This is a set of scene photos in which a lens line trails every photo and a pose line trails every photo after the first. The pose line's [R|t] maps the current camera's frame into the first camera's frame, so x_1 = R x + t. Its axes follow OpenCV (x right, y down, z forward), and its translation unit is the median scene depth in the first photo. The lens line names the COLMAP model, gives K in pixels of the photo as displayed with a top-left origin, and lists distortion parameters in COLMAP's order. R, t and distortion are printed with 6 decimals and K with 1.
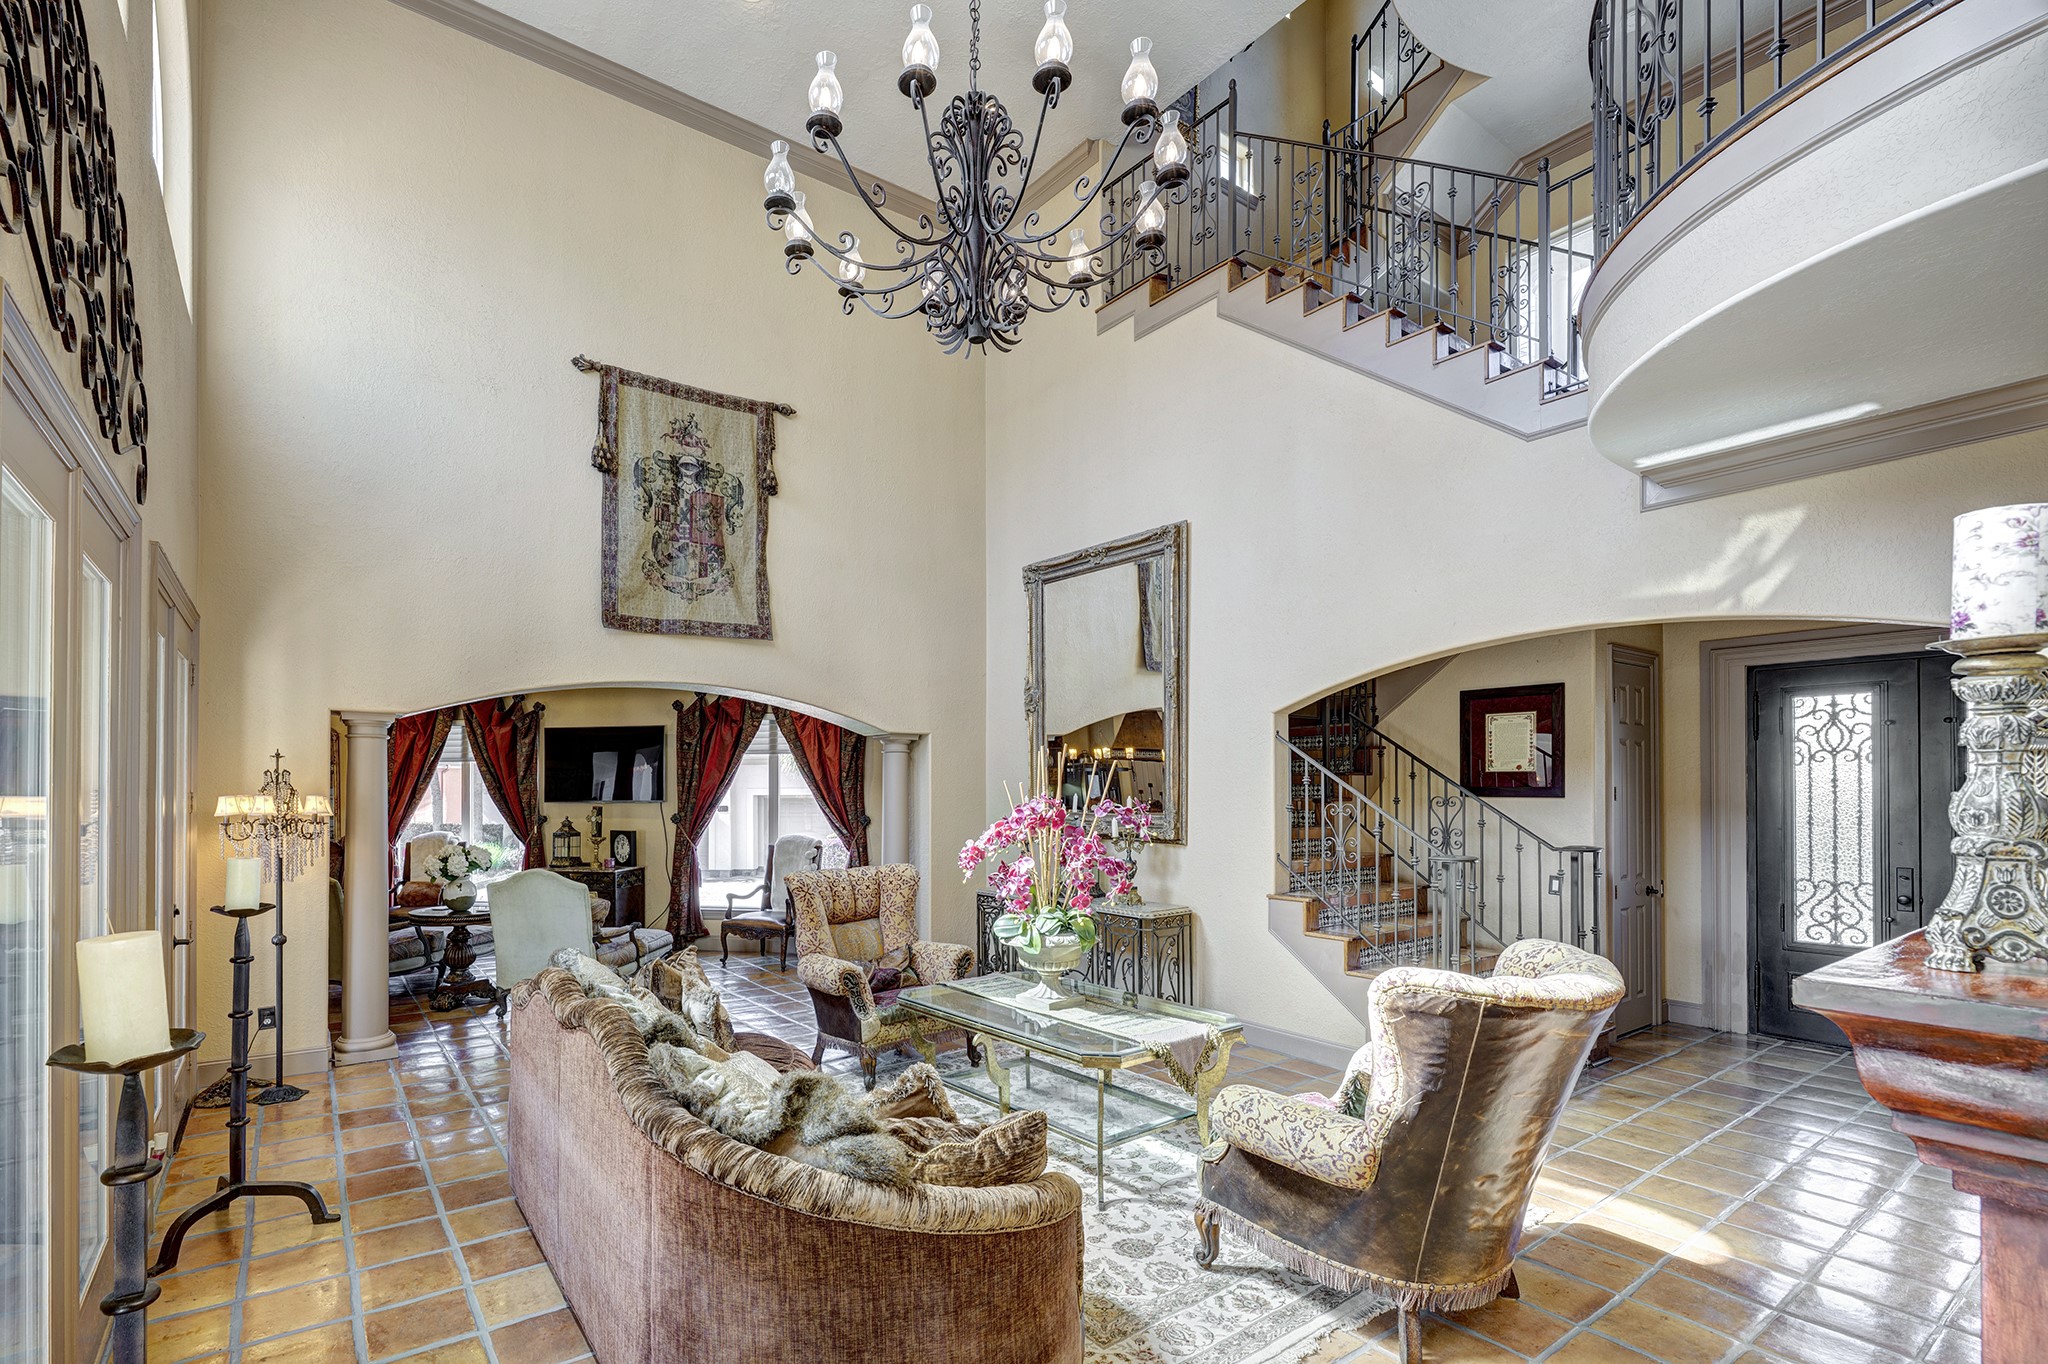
lens RADIAL K [[964.1, 0, 1152.9], [0, 964.1, 637.6], [0, 0, 1]] dist [-0.002230, -0.000316]
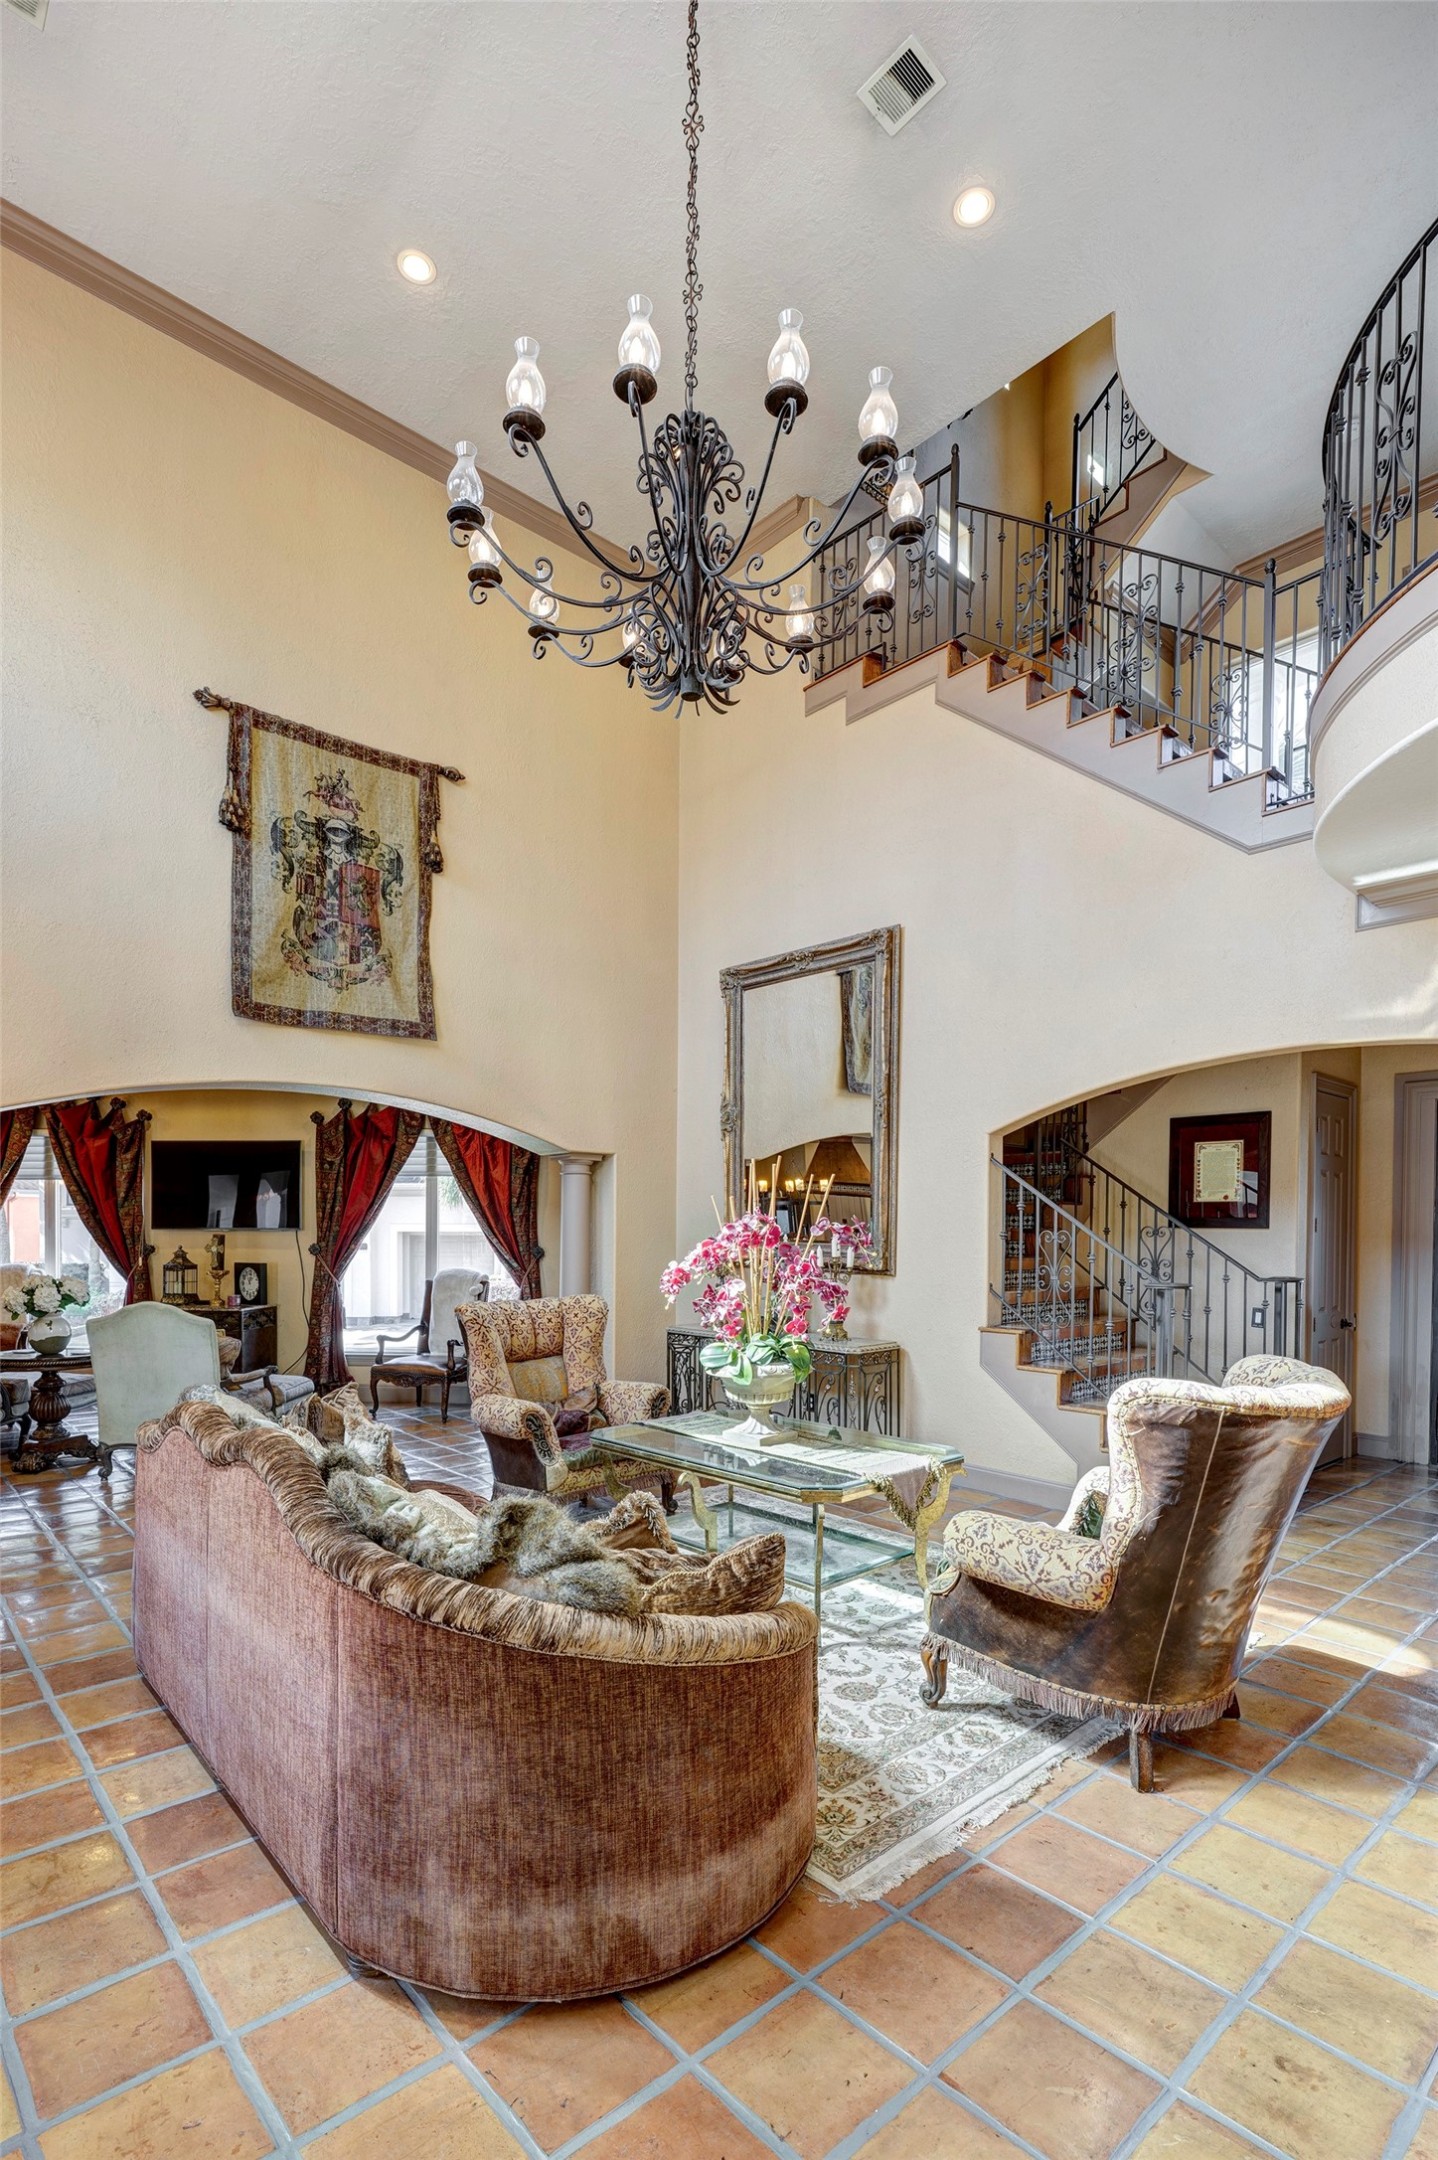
lens RADIAL K [[1016.8, 0, 782.5], [0, 1016.8, 1252.5], [0, 0, 1]] dist [-0.002230, -0.000316]
pose [[0.990330, 0.002653, 0.138704, -0.217029], [-0.005951, 0.999709, 0.023369, 0.175824], [-0.138601, -0.023968, 0.990058, 0.041010]]
